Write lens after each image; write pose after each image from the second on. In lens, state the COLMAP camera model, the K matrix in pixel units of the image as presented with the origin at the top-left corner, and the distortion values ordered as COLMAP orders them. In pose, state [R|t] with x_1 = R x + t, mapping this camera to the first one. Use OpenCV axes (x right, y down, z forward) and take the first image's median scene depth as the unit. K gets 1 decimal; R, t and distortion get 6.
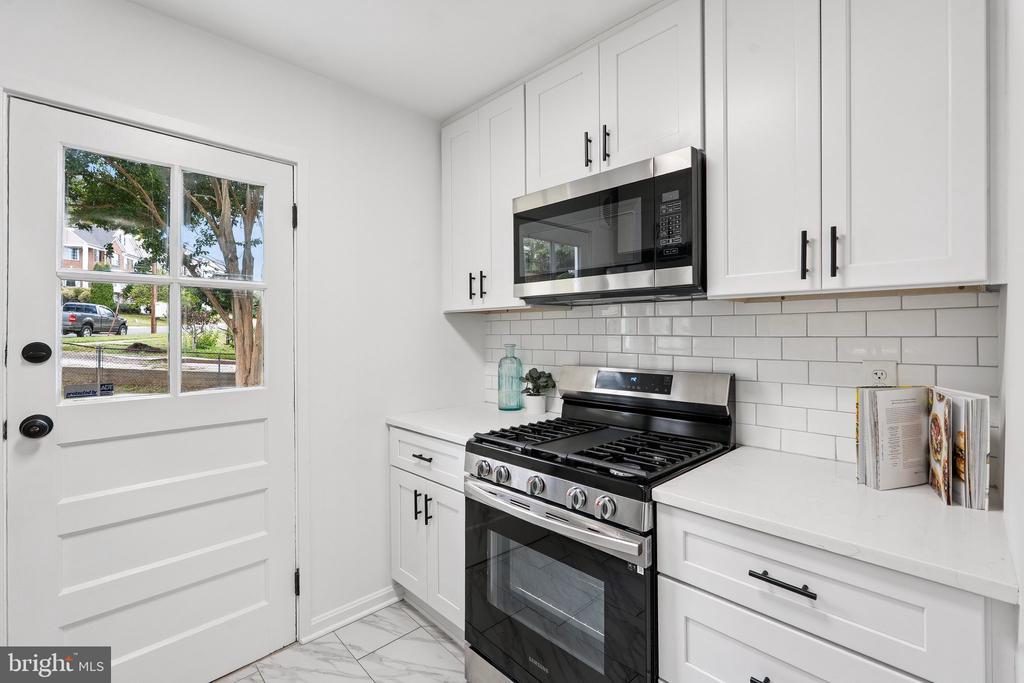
lens RADIAL K [[446.6, 0, 507.8], [0, 446.6, 334.2], [0, 0, 1]] dist [-0.002553, -0.000342]
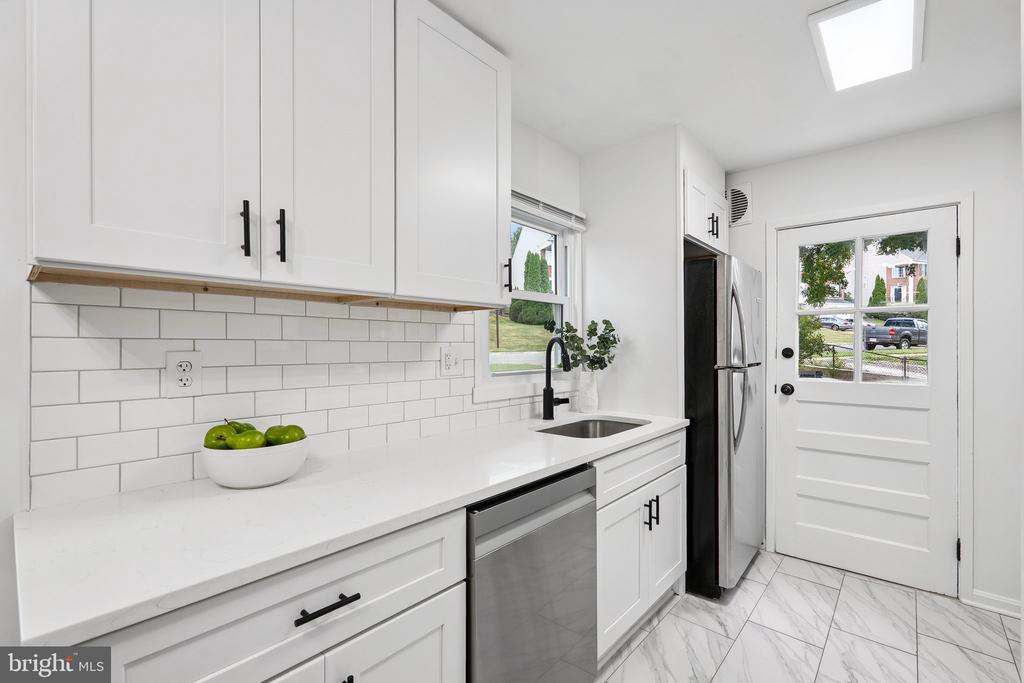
lens RADIAL K [[455.3, 0, 512.0], [0, 455.3, 341.5], [0, 0, 1]] dist [-0.000485, -0.000163]
pose [[0.079414, -0.007552, -0.996813, 0.659739], [-0.004624, 0.999958, -0.007944, 0.007784], [0.996831, 0.005241, 0.079376, -0.304122]]
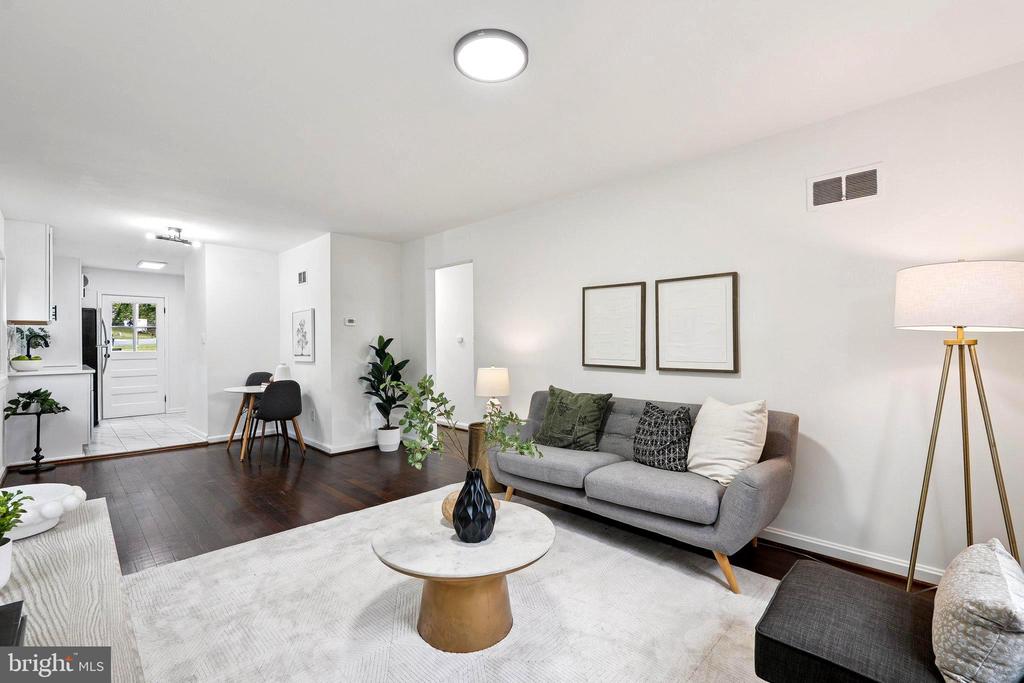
lens RADIAL K [[455.3, 0, 512.0], [0, 455.3, 341.5], [0, 0, 1]] dist [-0.000485, -0.000163]
pose [[0.999806, -0.006883, 0.018456, 2.972022], [0.007030, 0.999944, -0.007940, 0.092836], [-0.018400, 0.008068, 0.999798, -3.722357]]
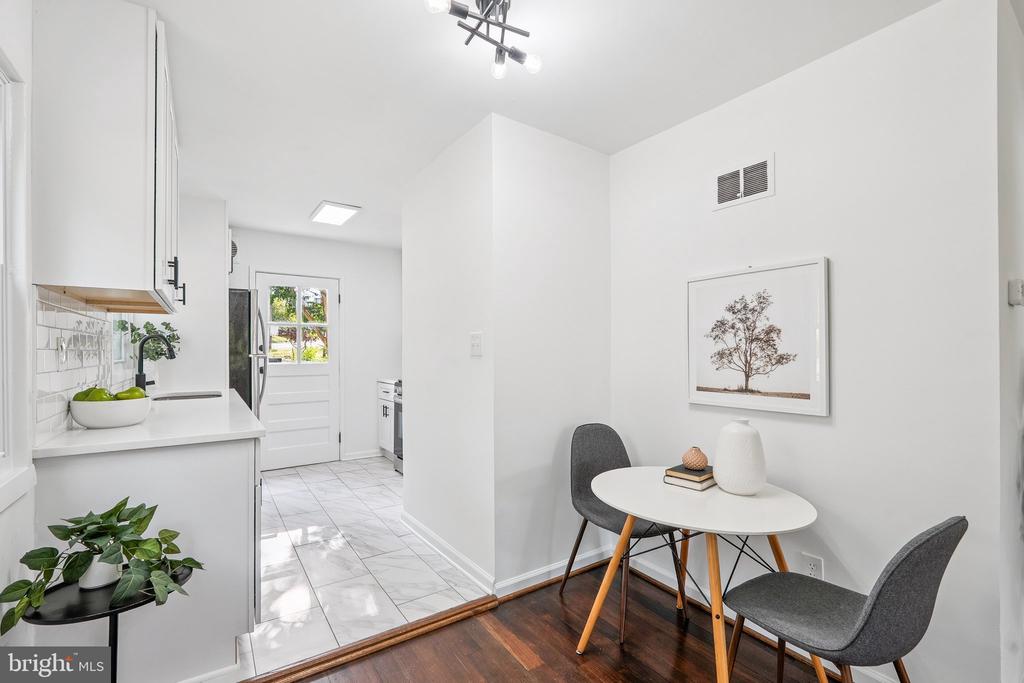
lens RADIAL K [[449.7, 0, 508.9], [0, 449.7, 346.8], [0, 0, 1]] dist [-0.002092, -0.000245]
pose [[0.985241, 0.001165, -0.171170, 1.027611], [-0.002483, 0.999969, -0.007487, 0.044171], [0.171156, 0.007802, 0.985213, -1.622394]]
